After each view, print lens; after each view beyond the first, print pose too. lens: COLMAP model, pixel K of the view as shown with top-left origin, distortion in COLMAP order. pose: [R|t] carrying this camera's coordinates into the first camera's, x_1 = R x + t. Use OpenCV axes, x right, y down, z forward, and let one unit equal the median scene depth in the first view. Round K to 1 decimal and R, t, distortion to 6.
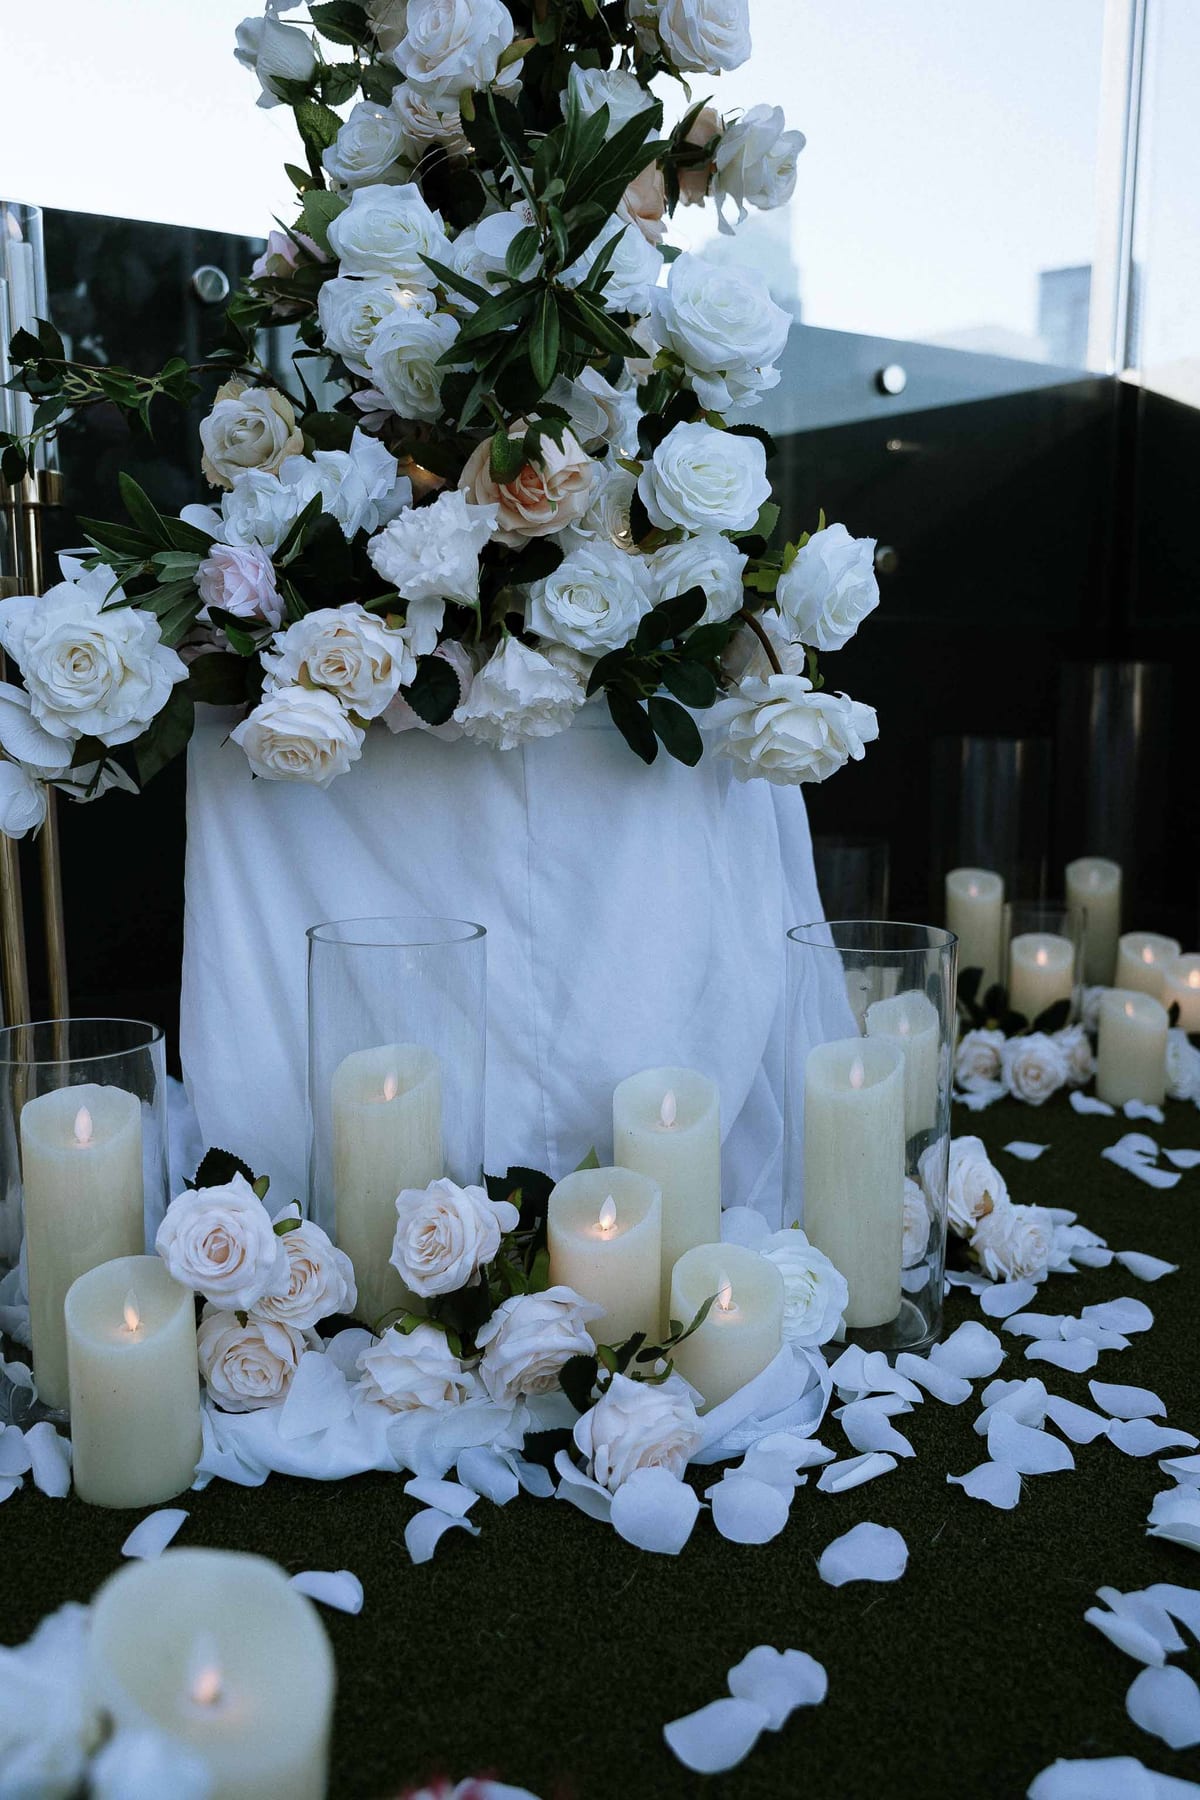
lens RADIAL K [[1421.2, 0, 596.3], [0, 1421.2, 899.2], [0, 0, 1]] dist [-0.047049, 0.059201]
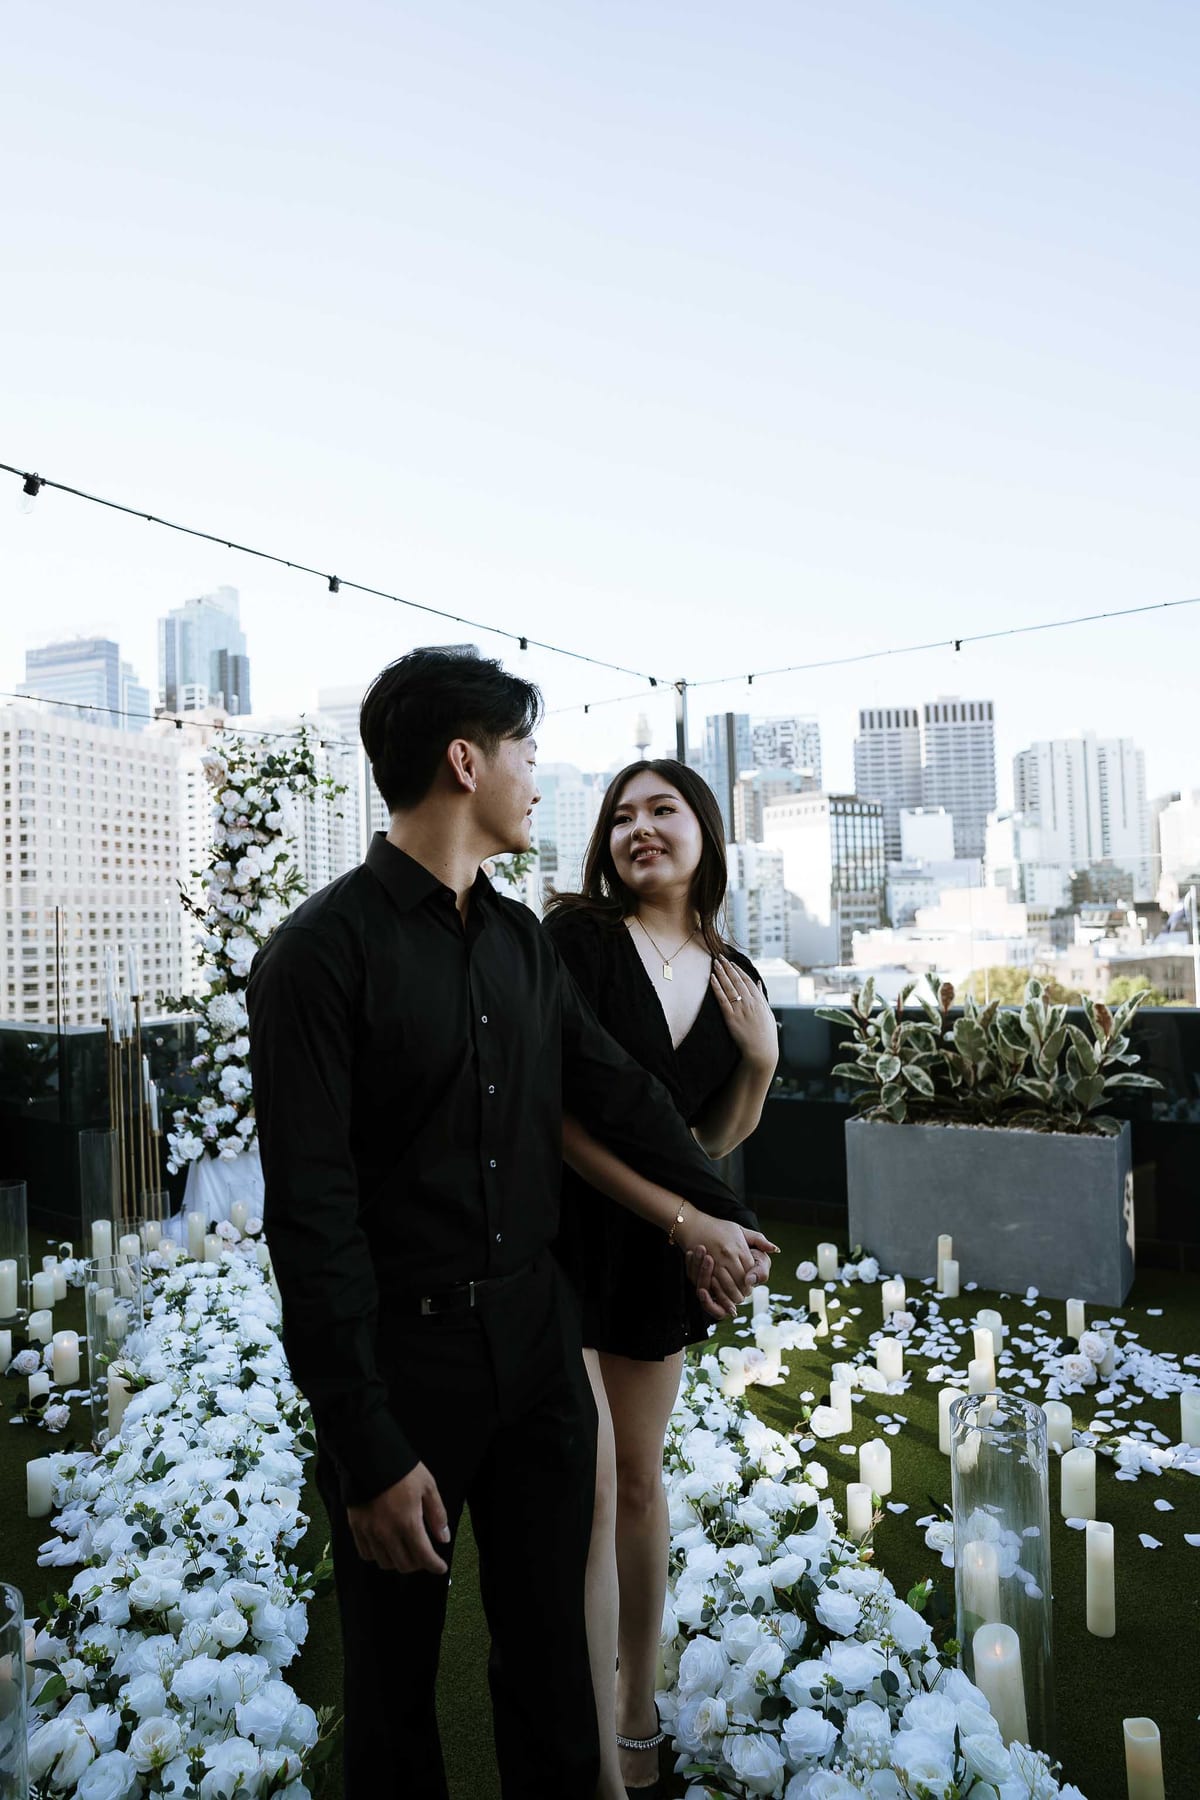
lens RADIAL K [[1082.5, 0, 600.8], [0, 1082.5, 902.4], [0, 0, 1]] dist [-0.098543, 0.055394]
pose [[0.898609, -0.026229, 0.437965, -0.776369], [0.104511, 0.982275, -0.155605, -0.315046], [-0.426121, 0.185600, 0.885423, -4.385520]]
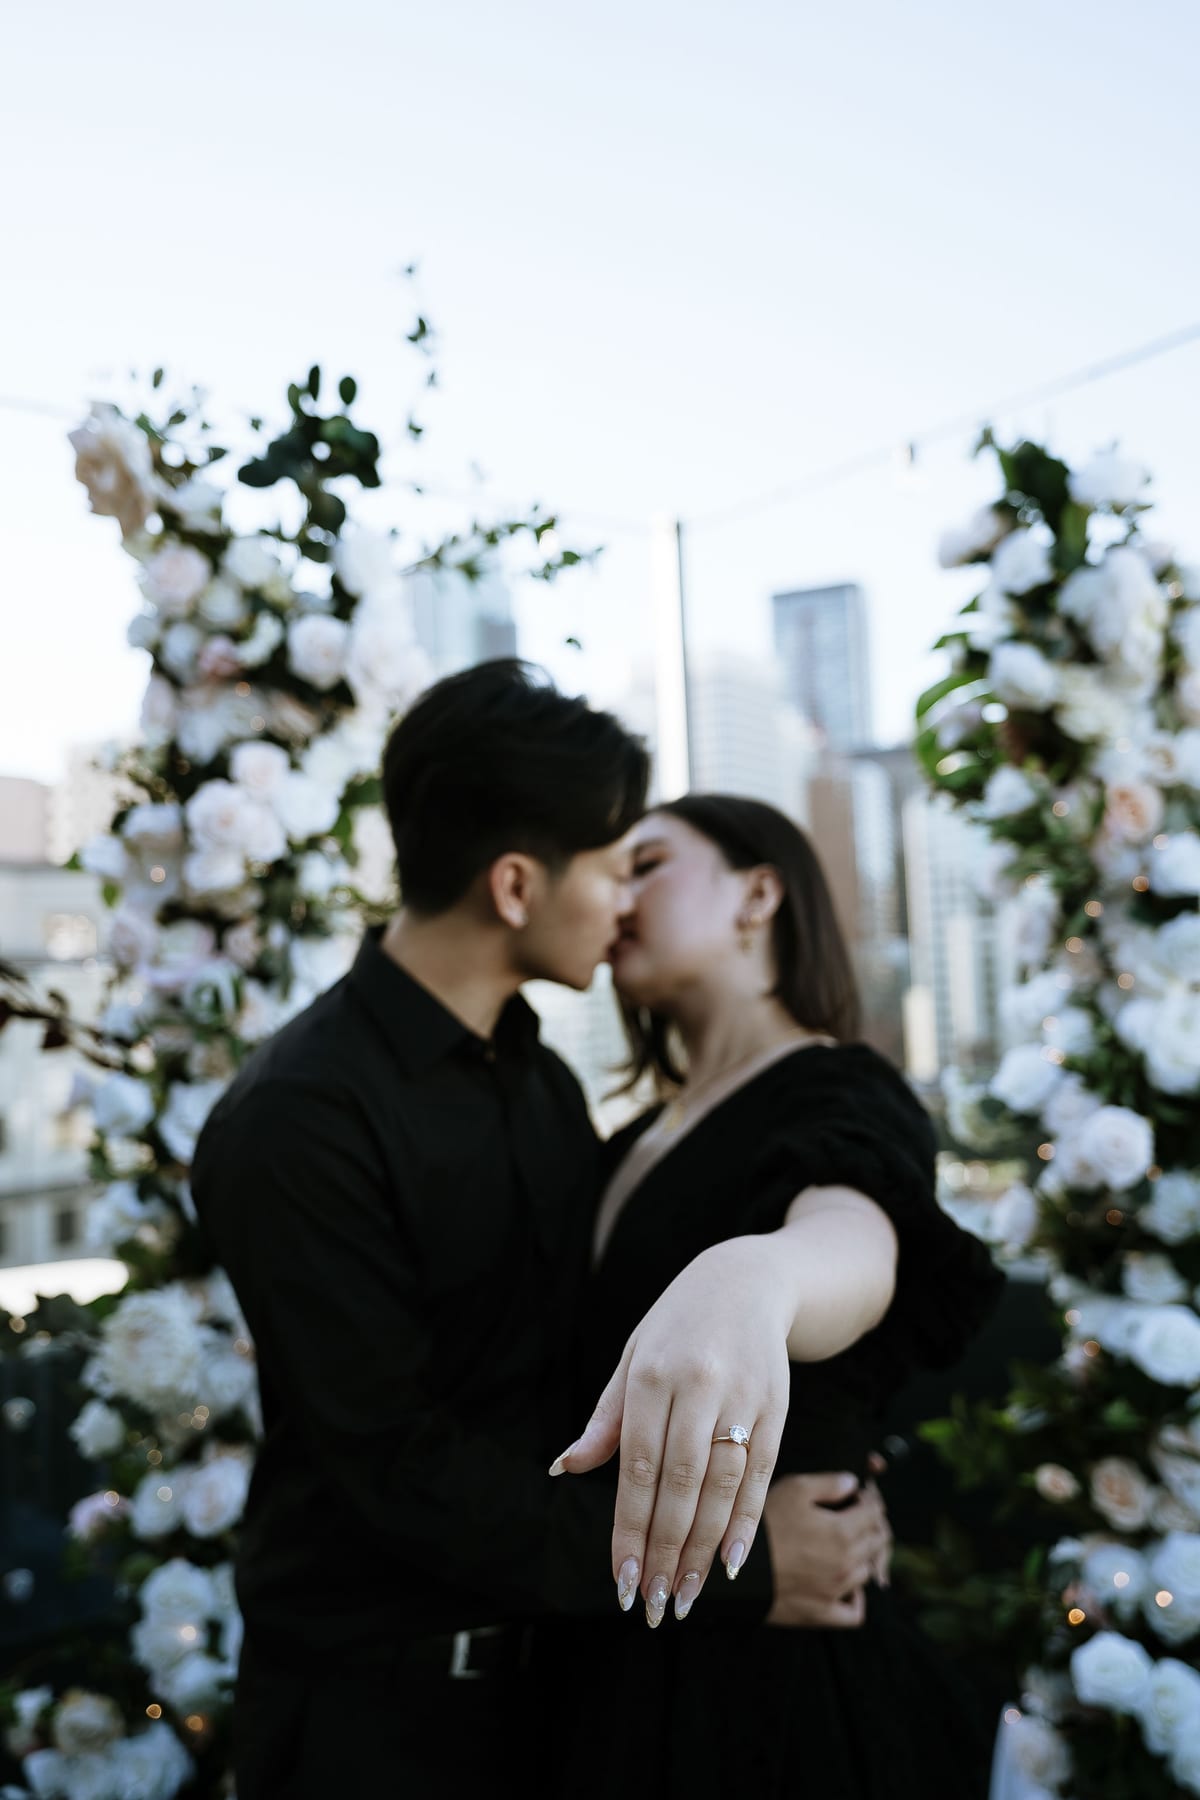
lens RADIAL K [[1633.8, 0, 592.8], [0, 1633.8, 905.5], [0, 0, 1]] dist [0.011370, 0.004118]
pose [[0.984505, -0.034032, 0.172020, 0.039673], [0.072456, 0.972276, -0.222327, -0.841218], [-0.159685, 0.231346, 0.959677, -1.252466]]
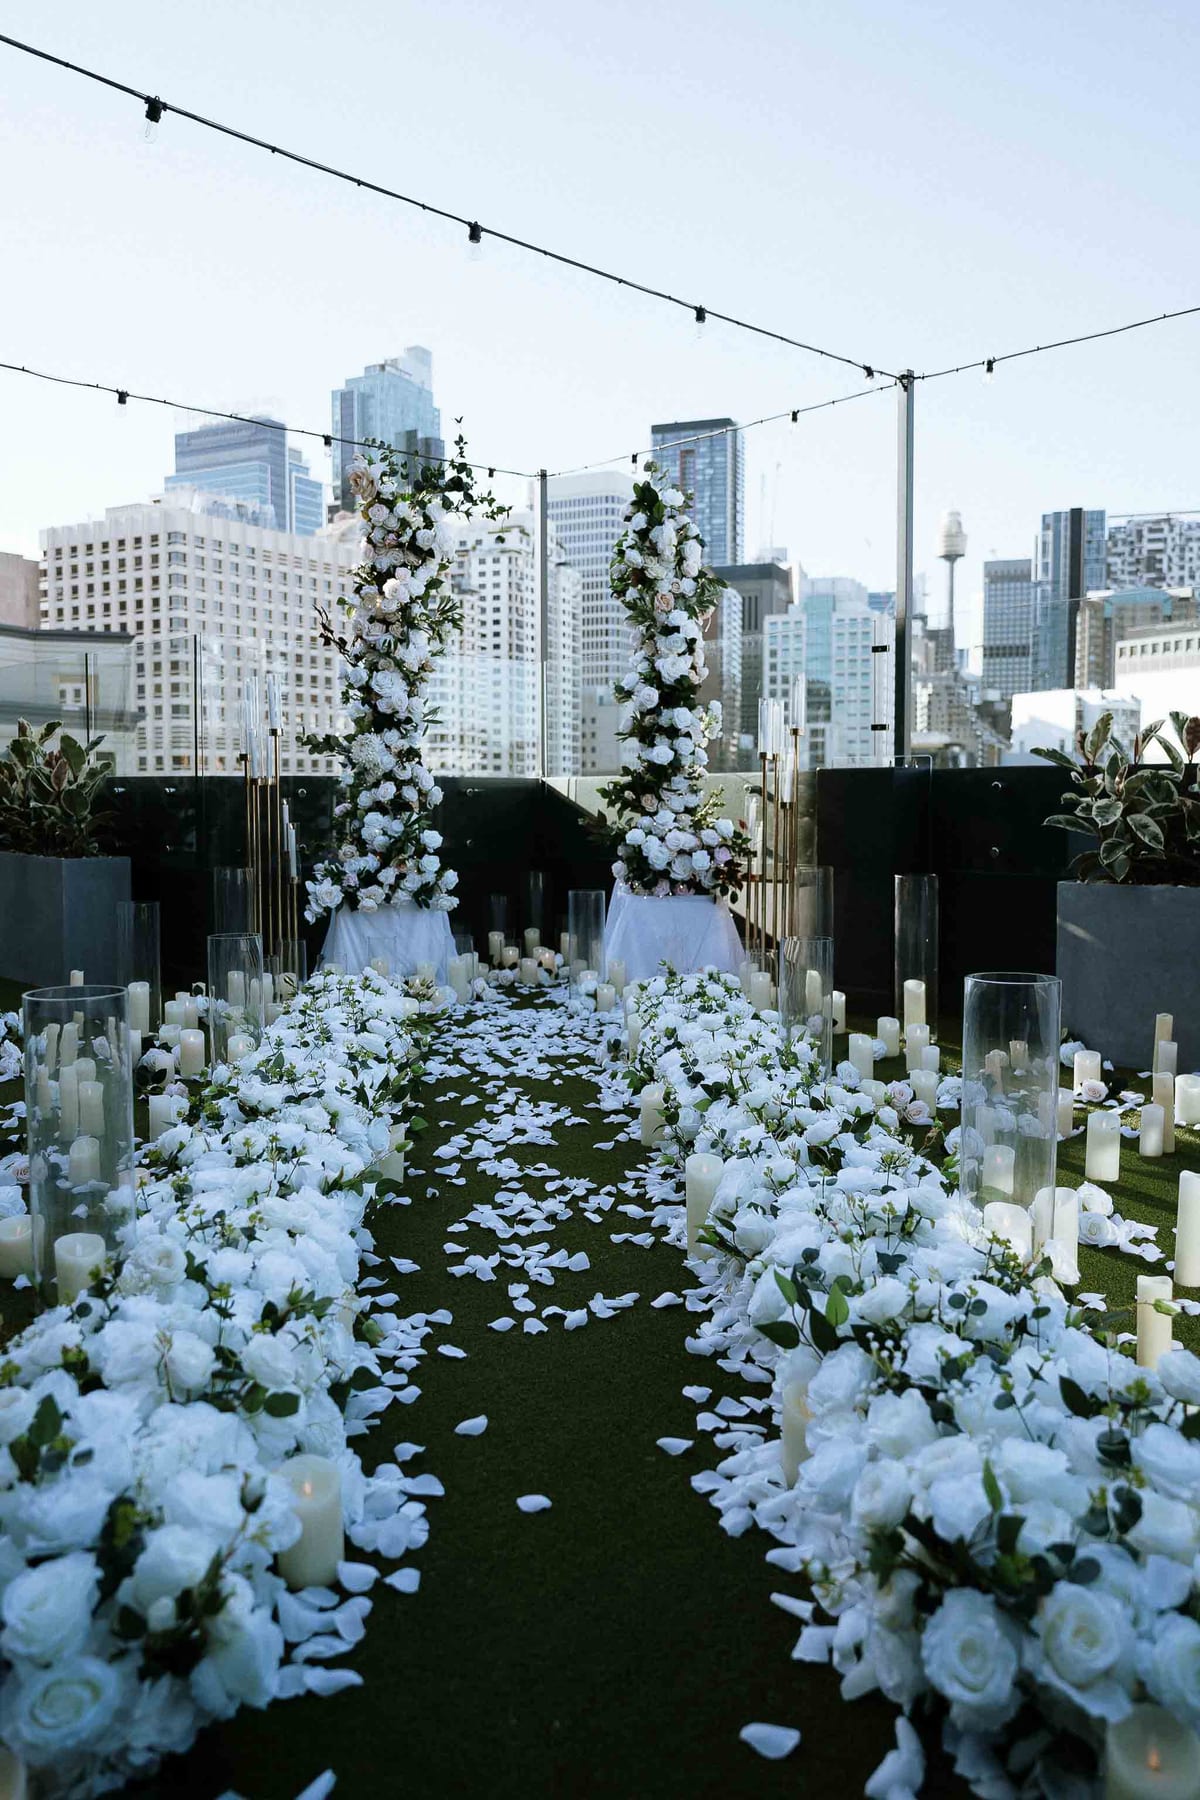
lens RADIAL K [[1388.8, 0, 591.2], [0, 1388.8, 907.0], [0, 0, 1]] dist [-0.056658, 0.060586]
pose [[0.970446, -0.026259, 0.239886, -0.693223], [0.043929, 0.996676, -0.068610, 0.343404], [-0.237287, 0.077120, 0.968374, -5.014868]]
